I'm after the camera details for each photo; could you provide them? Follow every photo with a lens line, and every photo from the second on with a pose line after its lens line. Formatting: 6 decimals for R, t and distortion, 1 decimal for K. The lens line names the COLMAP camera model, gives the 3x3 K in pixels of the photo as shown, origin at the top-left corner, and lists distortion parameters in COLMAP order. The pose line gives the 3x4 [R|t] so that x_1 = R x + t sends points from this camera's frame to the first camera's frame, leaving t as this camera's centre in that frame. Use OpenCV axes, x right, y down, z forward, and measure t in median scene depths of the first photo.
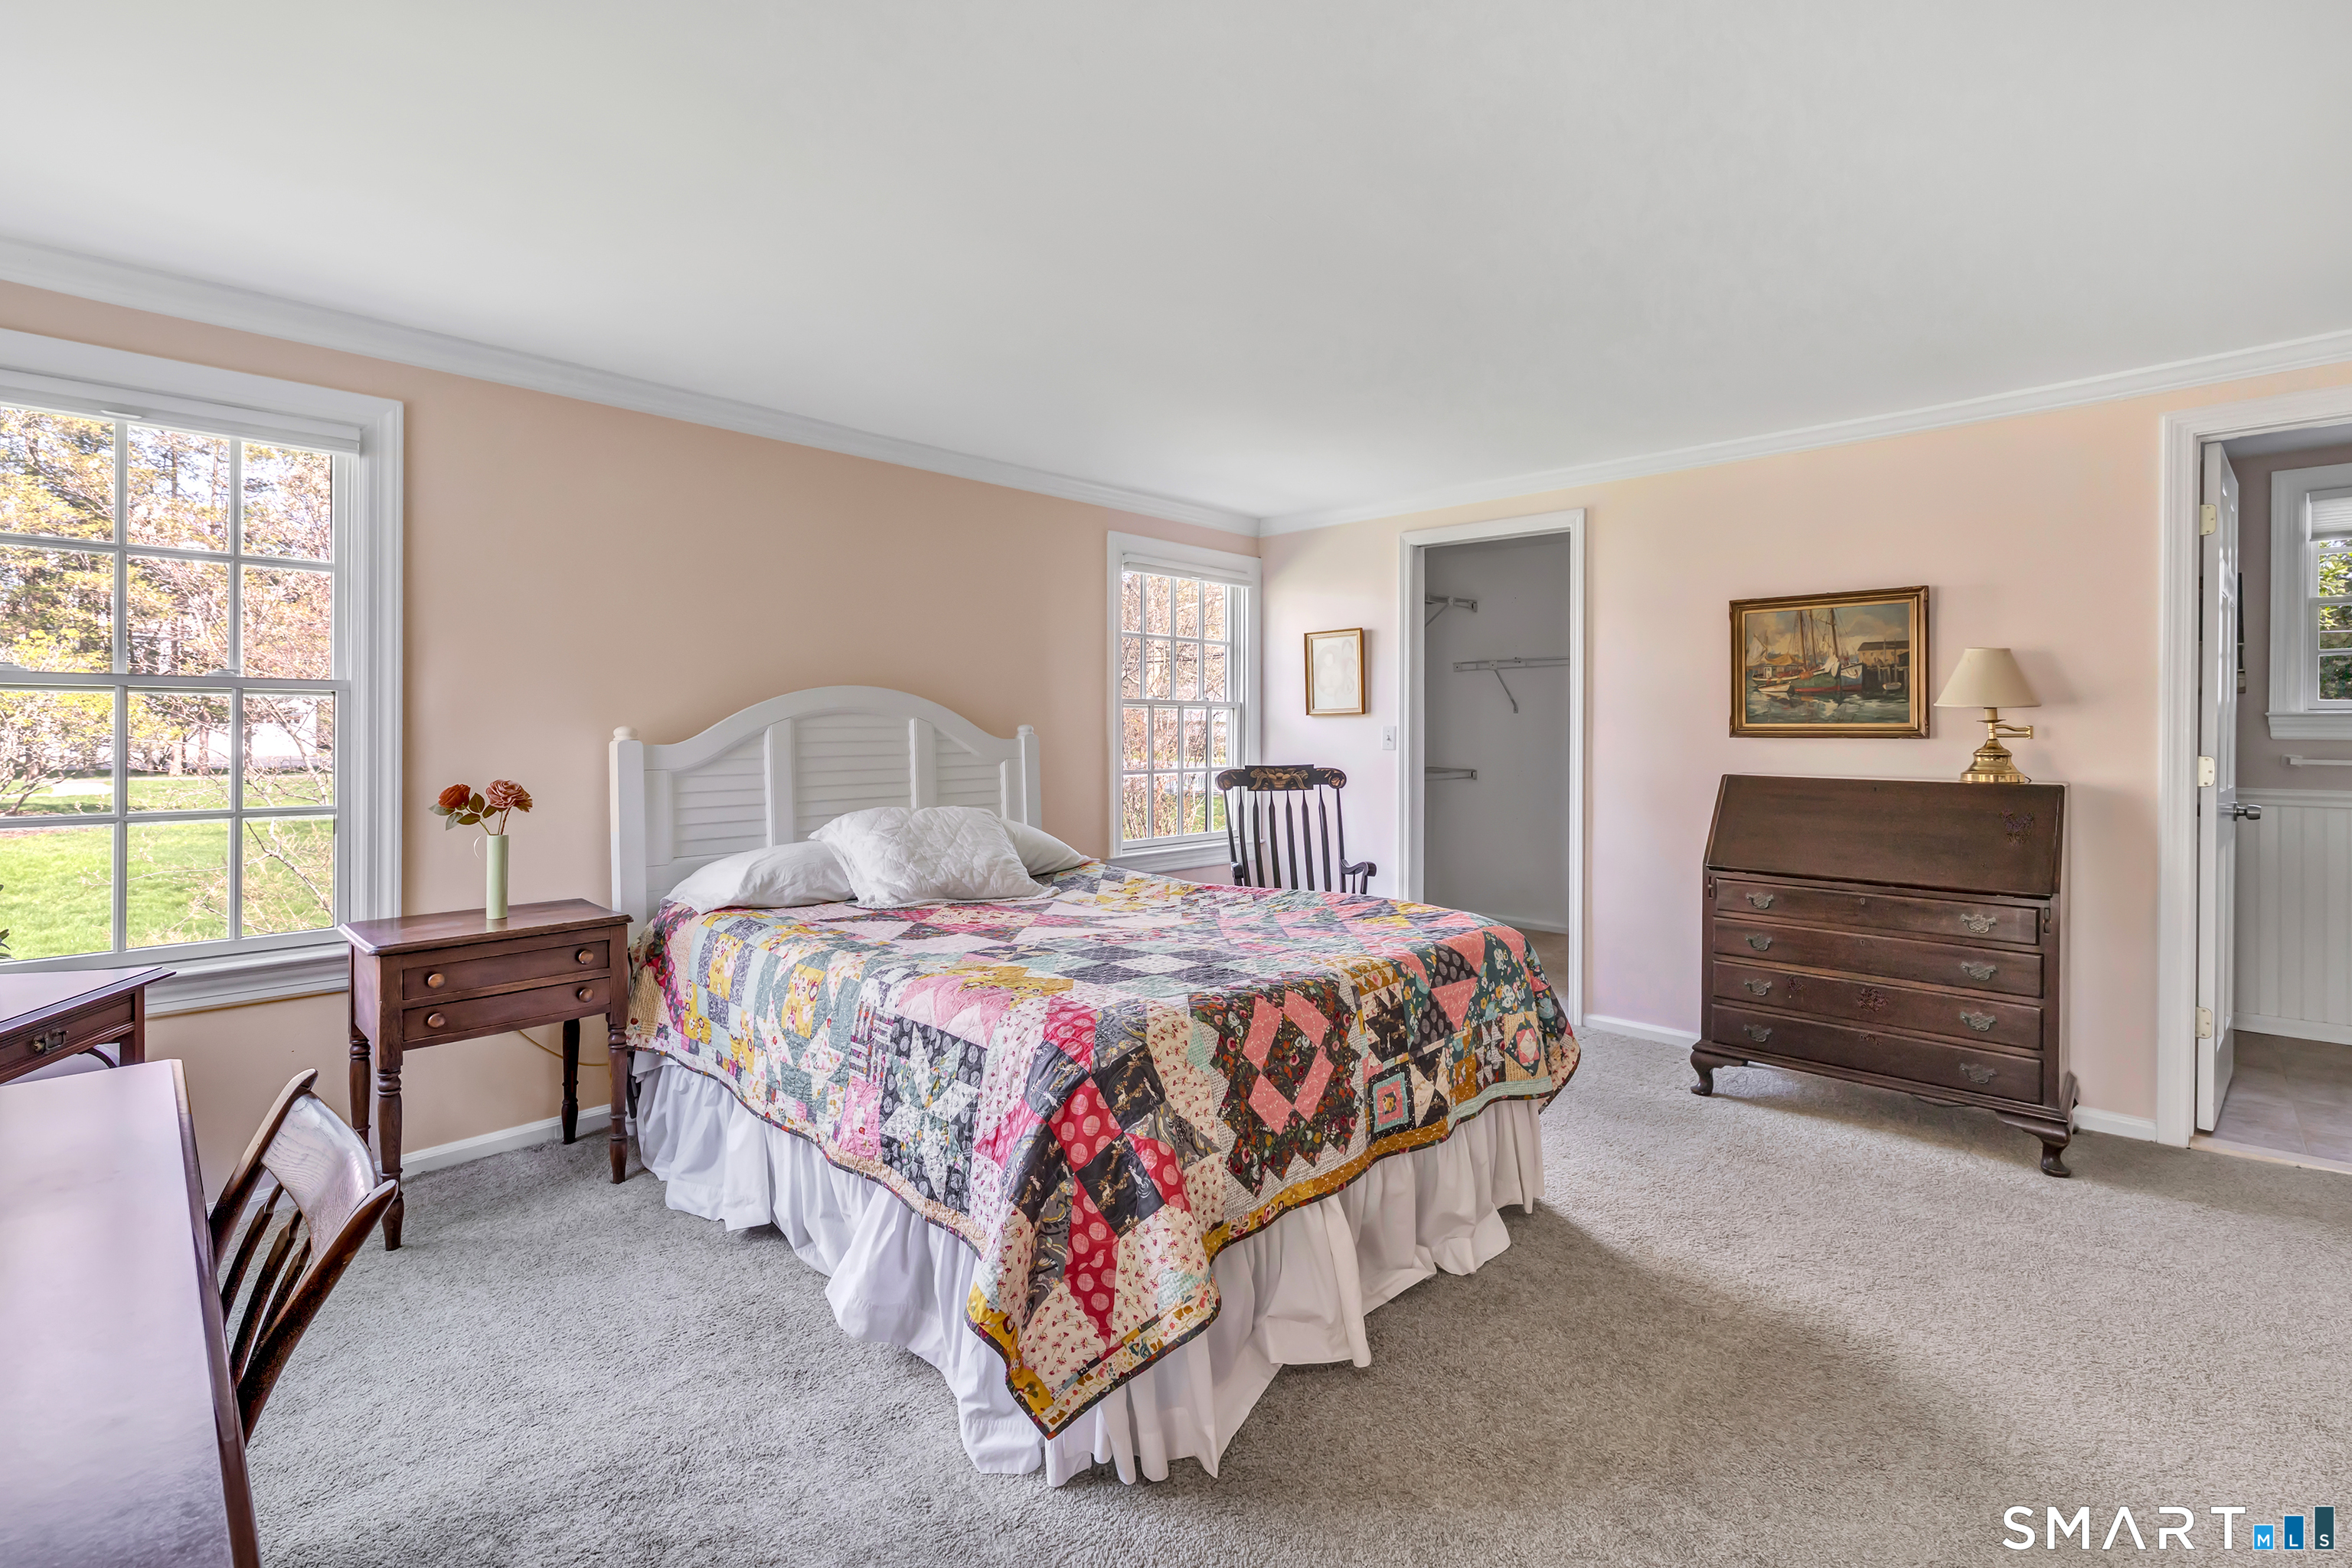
lens RADIAL K [[1043.5, 0, 1139.2], [0, 1043.5, 770.2], [0, 0, 1]] dist [-0.000455, 0.000762]
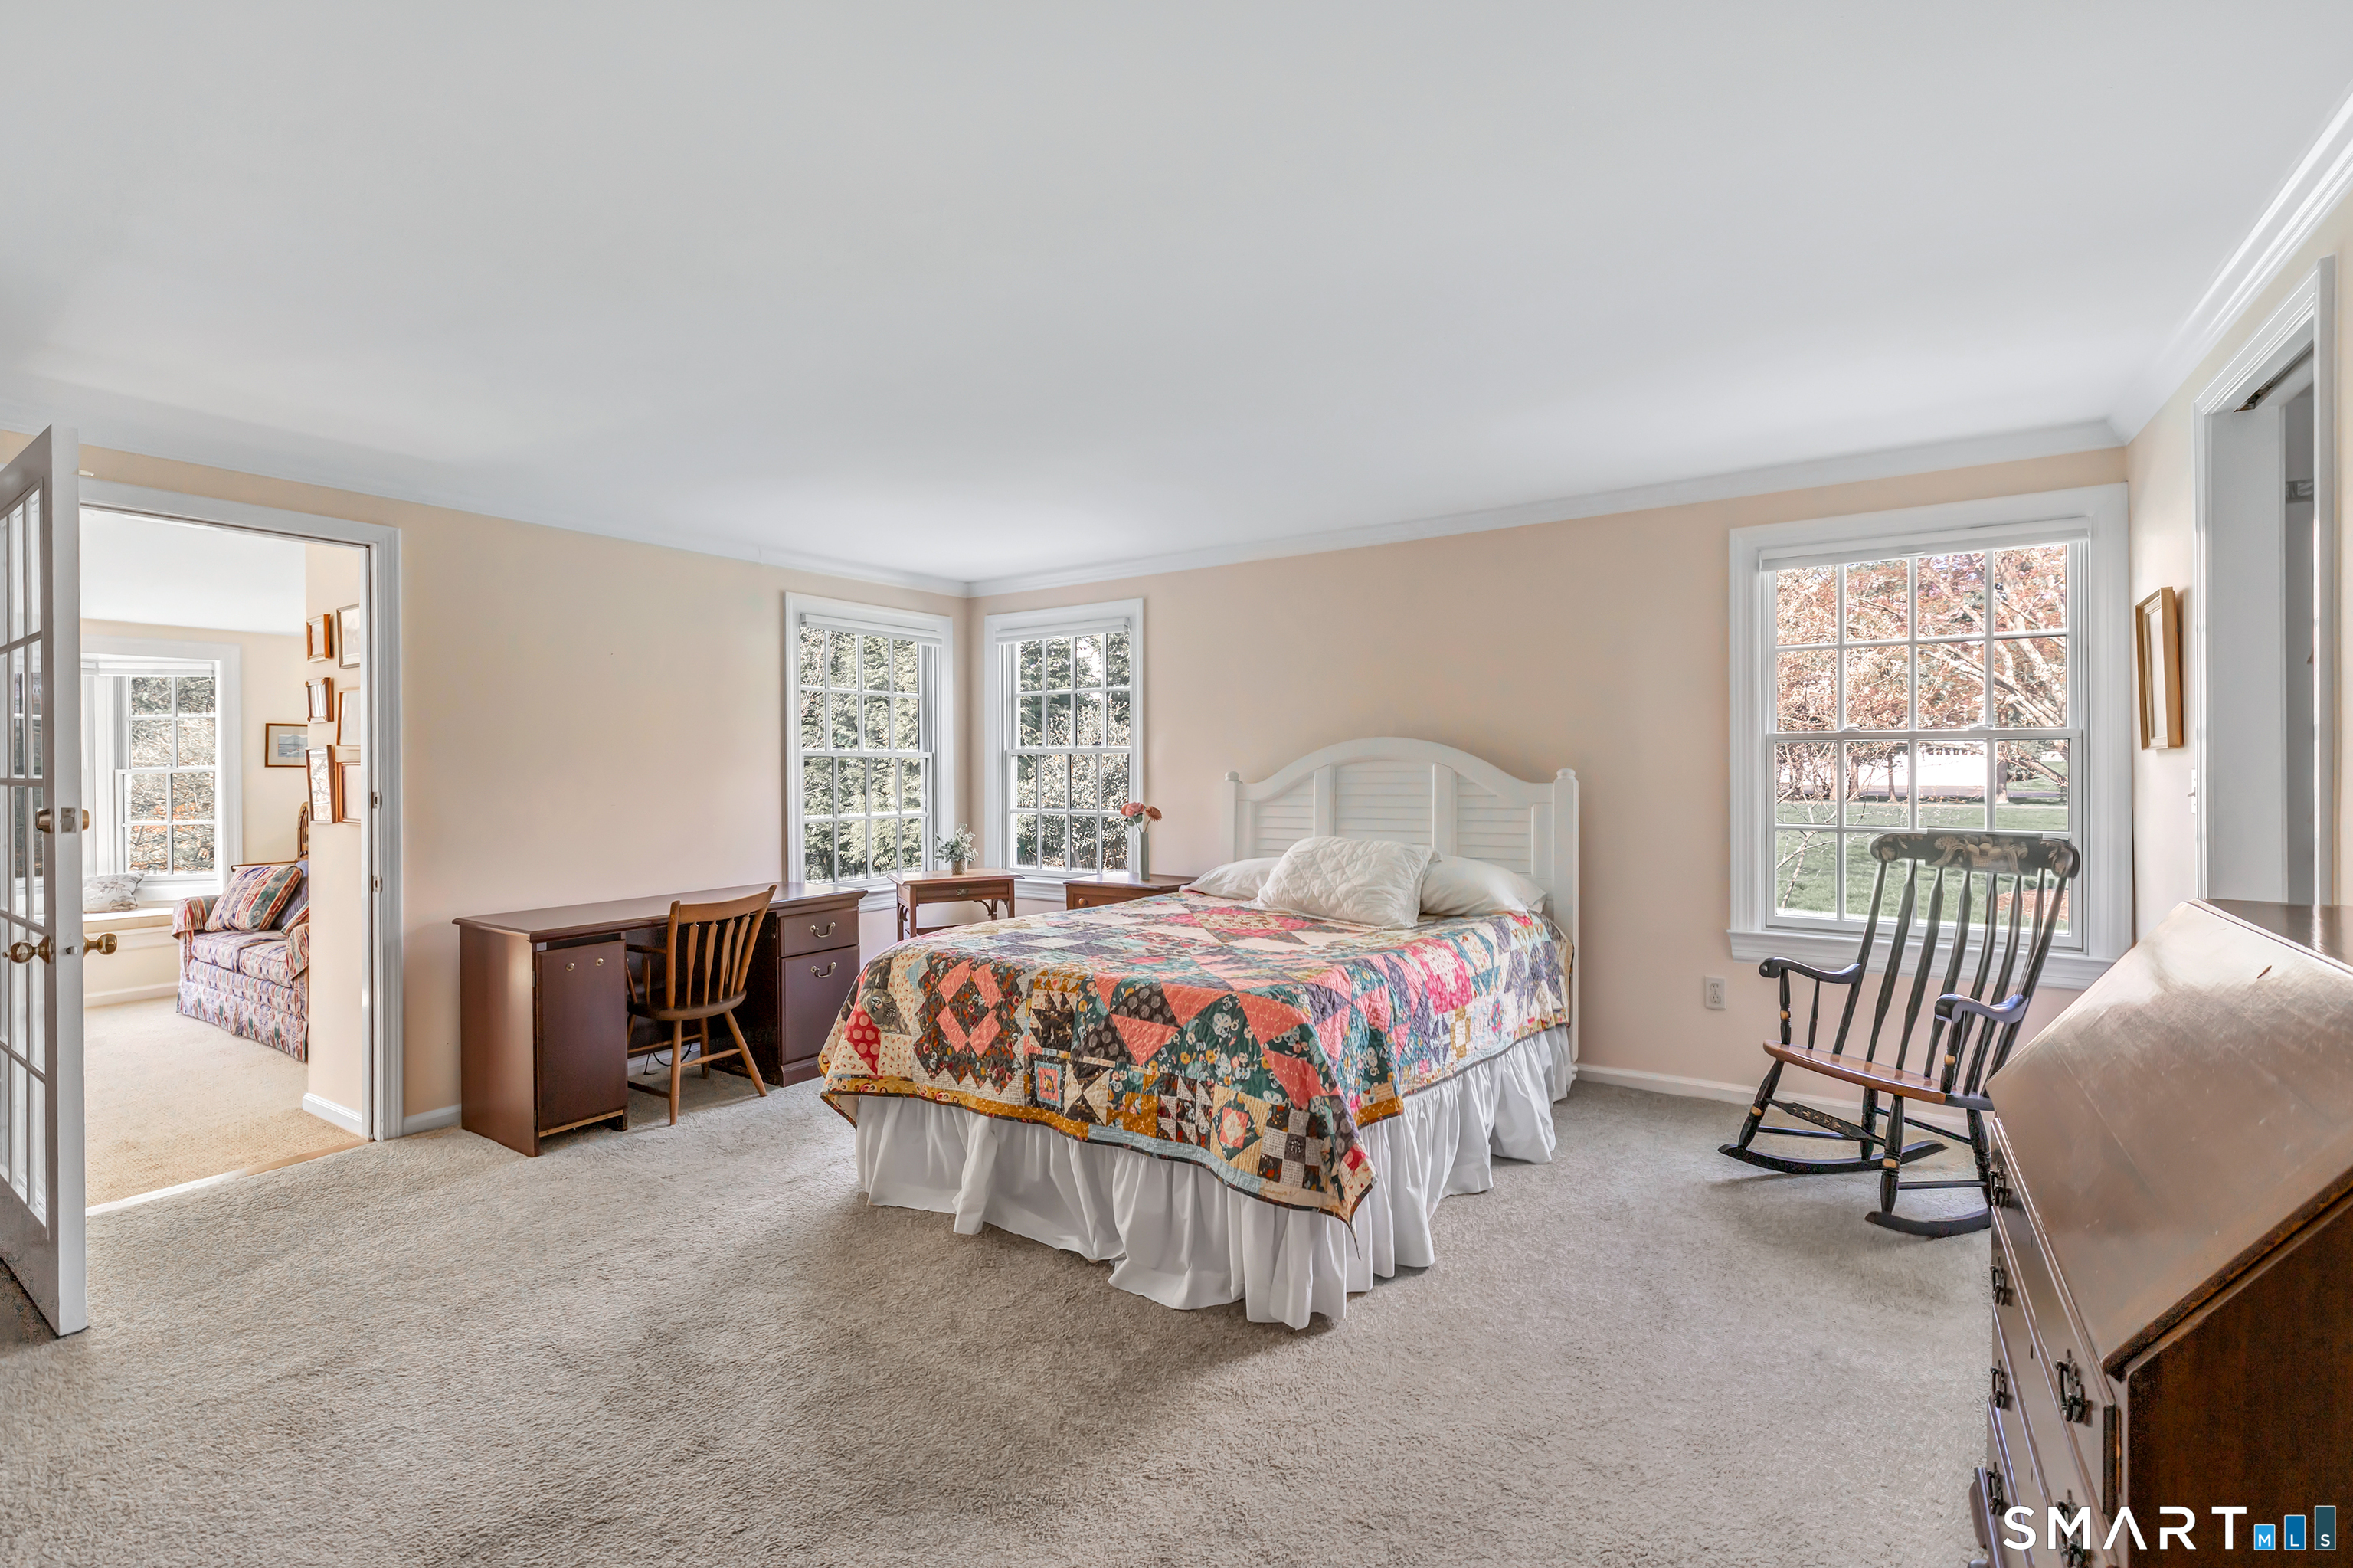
lens RADIAL K [[1044.0, 0, 1139.6], [0, 1044.0, 770.2], [0, 0, 1]] dist [-0.000455, 0.000762]
pose [[0.184762, 0.005558, -0.982768, 1.485113], [-0.032166, 0.999482, -0.000395, -0.057416], [0.982257, 0.031685, 0.184845, 0.867901]]
